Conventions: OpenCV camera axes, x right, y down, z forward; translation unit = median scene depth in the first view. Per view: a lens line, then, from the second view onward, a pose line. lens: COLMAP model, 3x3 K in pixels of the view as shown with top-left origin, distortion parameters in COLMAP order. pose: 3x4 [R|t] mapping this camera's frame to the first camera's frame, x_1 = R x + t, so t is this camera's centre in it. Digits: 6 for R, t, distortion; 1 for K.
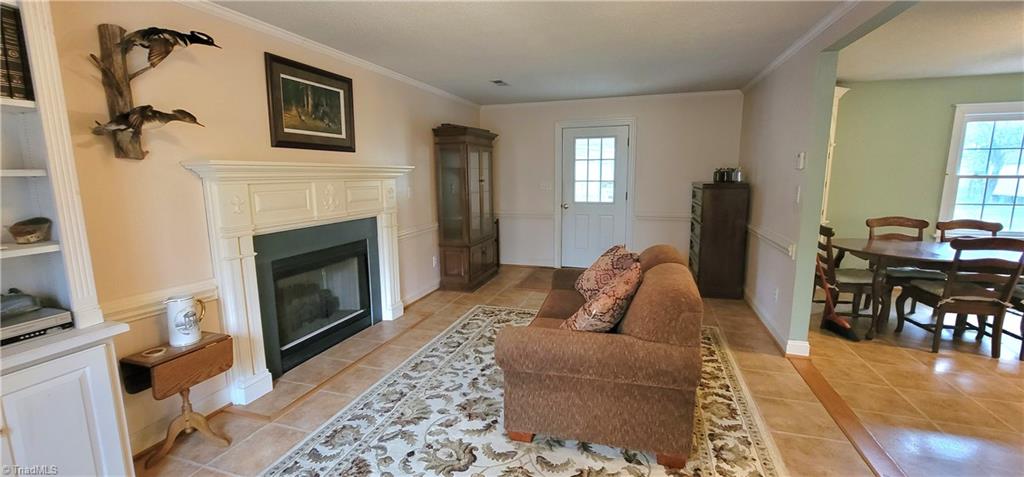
lens RADIAL K [[417.5, 0, 507.5], [0, 417.5, 237.7], [0, 0, 1]] dist [-0.005969, 0.001104]
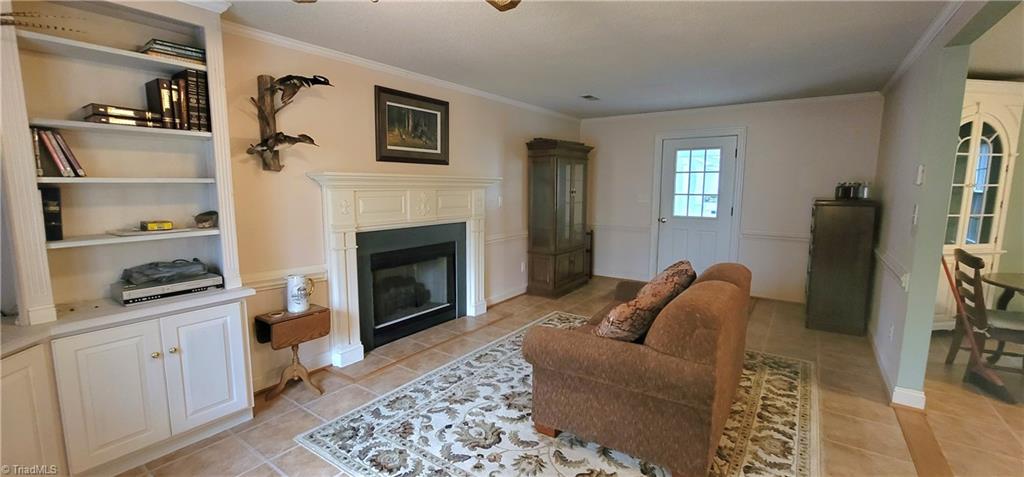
lens RADIAL K [[417.5, 0, 507.9], [0, 417.5, 237.7], [0, 0, 1]] dist [-0.005969, 0.001104]
pose [[0.953720, 0.050655, -0.296400, 0.149451], [-0.058245, 0.998160, -0.016827, 0.004670], [0.295002, 0.033312, 0.954916, -0.043690]]
